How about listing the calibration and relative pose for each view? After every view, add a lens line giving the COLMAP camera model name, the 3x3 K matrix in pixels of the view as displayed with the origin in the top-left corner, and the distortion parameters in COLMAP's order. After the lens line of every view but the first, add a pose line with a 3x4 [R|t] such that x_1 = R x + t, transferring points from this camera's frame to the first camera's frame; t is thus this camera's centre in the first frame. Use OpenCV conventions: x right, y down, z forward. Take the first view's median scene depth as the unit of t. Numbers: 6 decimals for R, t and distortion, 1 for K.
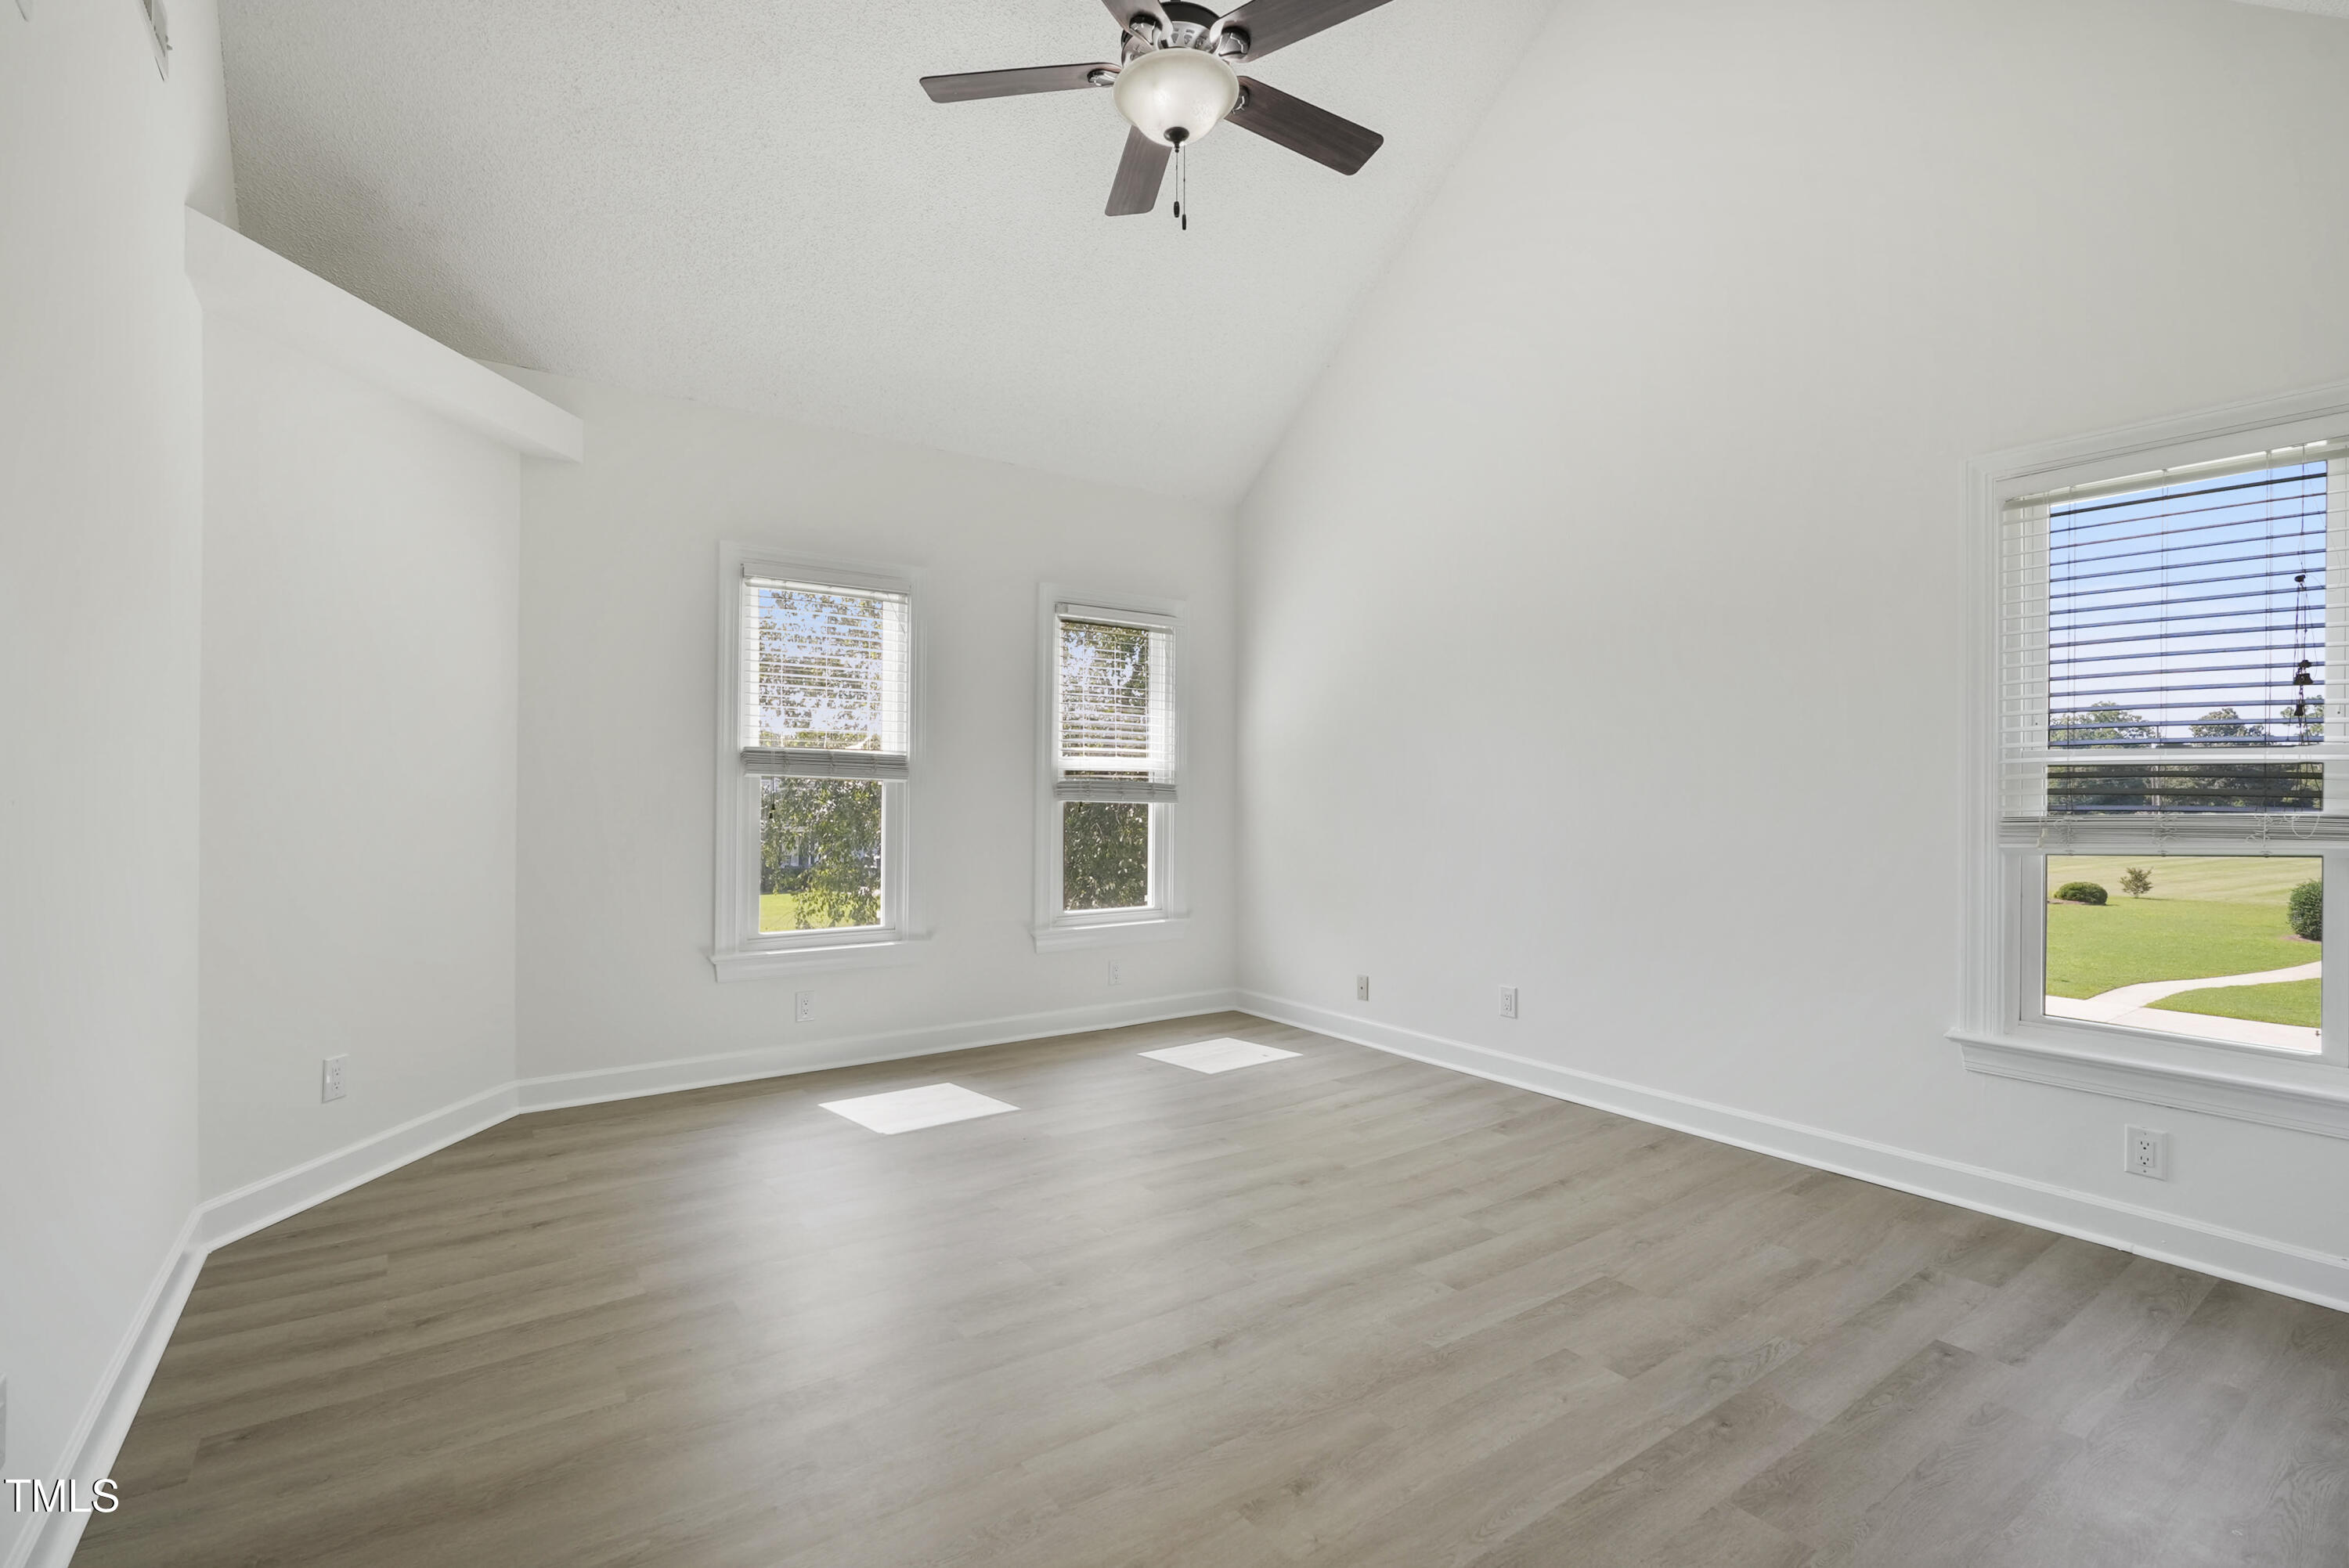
lens RADIAL K [[1072.0, 0, 1171.6], [0, 1072.0, 782.6], [0, 0, 1]] dist [-0.013429, 0.005599]
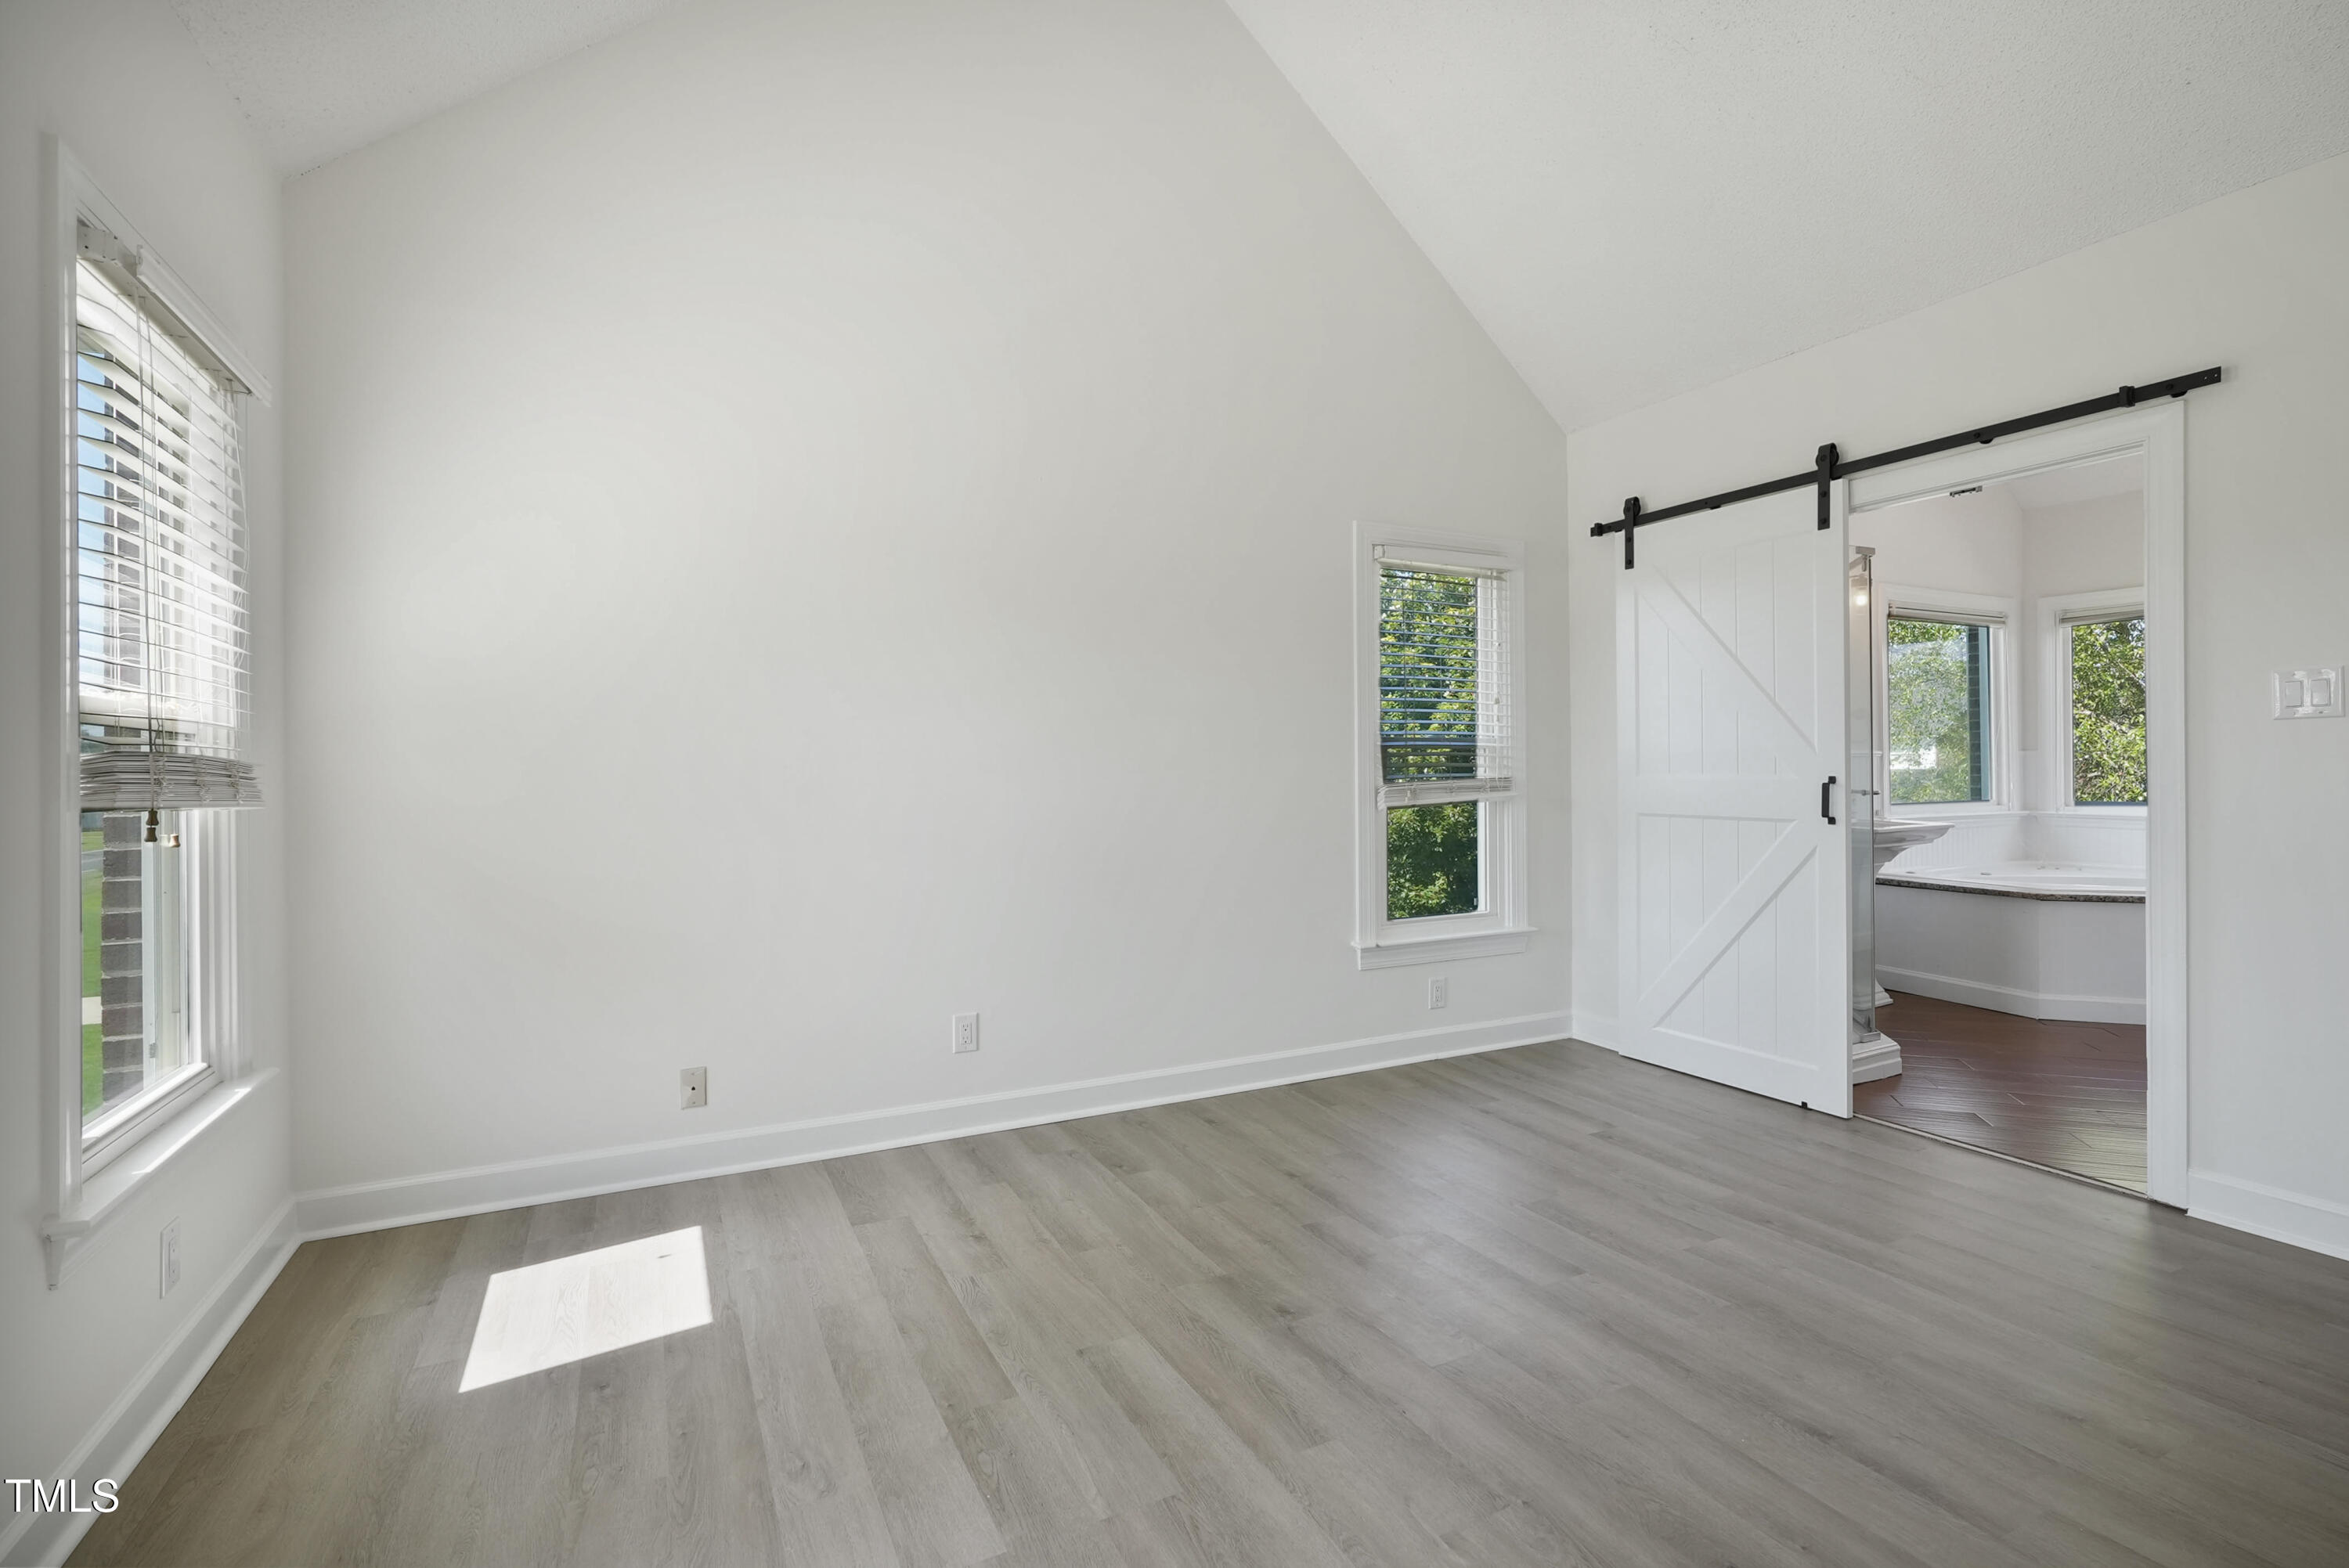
lens RADIAL K [[1072.0, 0, 1117.8], [0, 1072.0, 769.5], [0, 0, 1]] dist [-0.013429, 0.005599]
pose [[0.162498, -0.001004, 0.986708, -0.566923], [0.003895, 0.999992, 0.000376, 0.009405], [-0.986701, 0.003782, 0.162501, 0.936298]]
